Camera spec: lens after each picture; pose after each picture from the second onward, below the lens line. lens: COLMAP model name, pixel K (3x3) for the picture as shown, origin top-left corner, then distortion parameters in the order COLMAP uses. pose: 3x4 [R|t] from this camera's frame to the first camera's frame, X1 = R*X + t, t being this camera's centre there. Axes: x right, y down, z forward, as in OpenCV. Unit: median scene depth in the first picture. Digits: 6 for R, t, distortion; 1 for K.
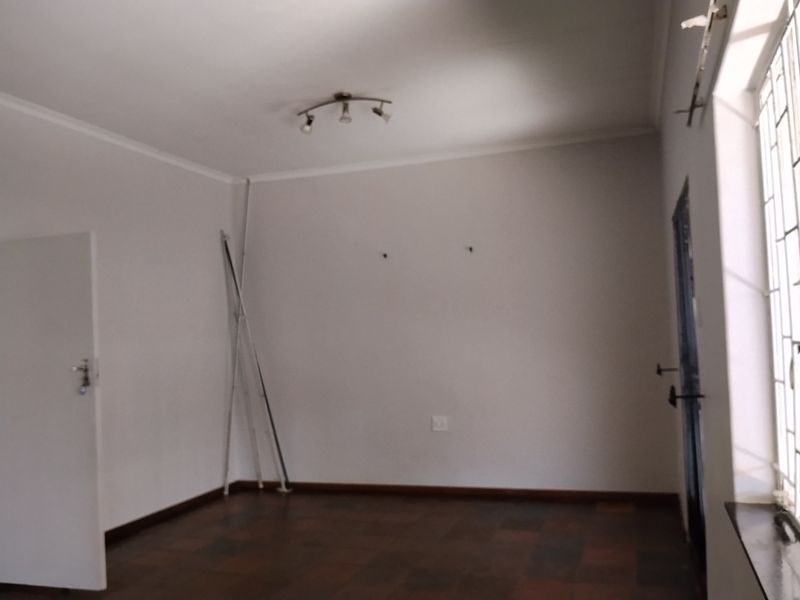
lens RADIAL K [[686.7, 0, 399.9], [0, 686.7, 283.8], [0, 0, 1]] dist [0.046347, -0.180244]
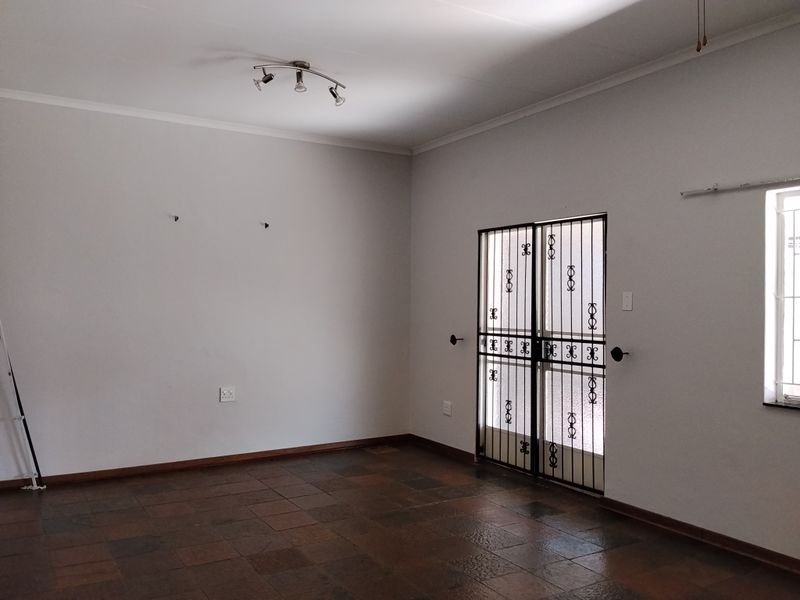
lens RADIAL K [[680.7, 0, 399.0], [0, 680.7, 298.8], [0, 0, 1]] dist [0.091046, -0.176182]
pose [[0.625294, 0.049801, 0.778798, -0.577724], [-0.090268, 0.995879, 0.008794, 0.033293], [-0.775151, -0.075799, 0.627213, 0.185068]]
